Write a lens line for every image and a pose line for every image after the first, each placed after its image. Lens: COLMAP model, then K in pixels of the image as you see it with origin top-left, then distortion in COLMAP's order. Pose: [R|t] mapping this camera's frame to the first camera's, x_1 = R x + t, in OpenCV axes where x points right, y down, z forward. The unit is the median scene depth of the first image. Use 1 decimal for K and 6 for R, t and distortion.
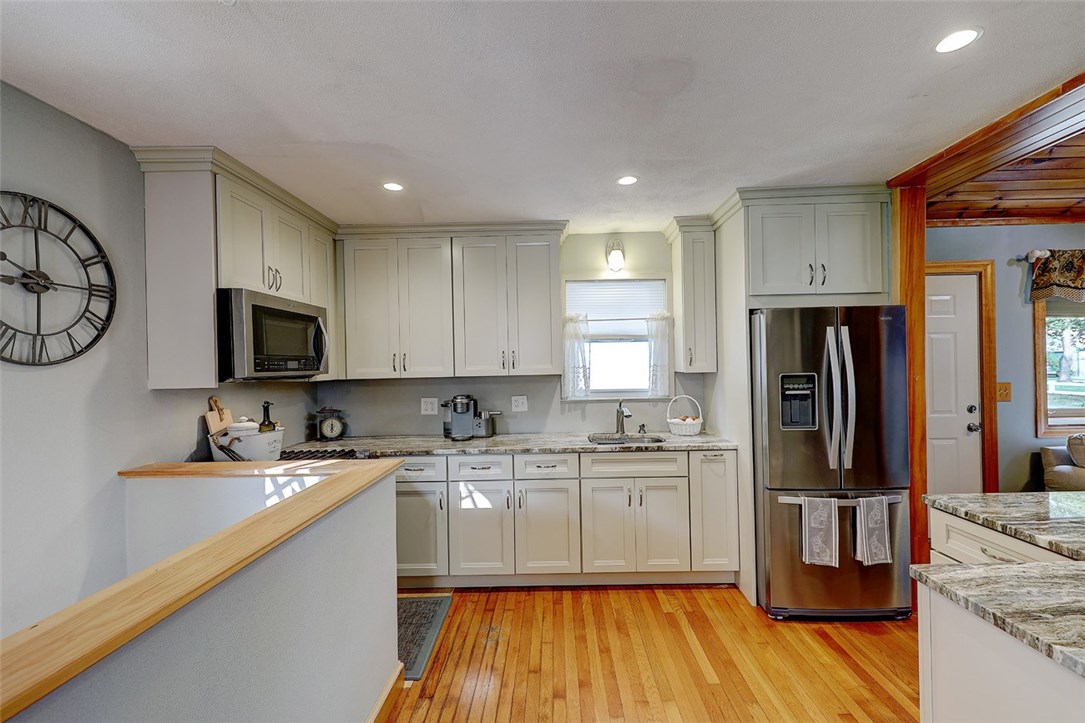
lens RADIAL K [[457.8, 0, 547.0], [0, 457.8, 362.6], [0, 0, 1]] dist [0.004355, -0.002758]
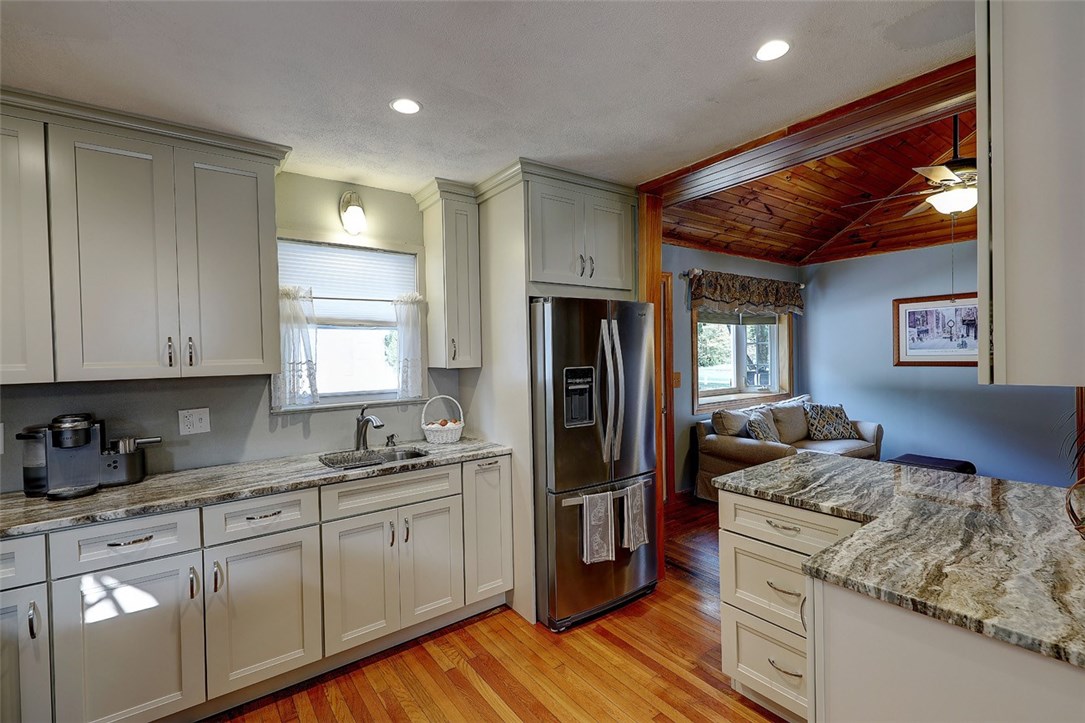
lens RADIAL K [[485.4, 0, 549.1], [0, 485.4, 361.2], [0, 0, 1]] dist [0.009545, -0.005314]
pose [[0.791118, -0.005791, 0.611636, -0.103358], [0.002017, 0.999974, 0.006859, 0.003658], [-0.611660, -0.004192, 0.791110, 0.208153]]
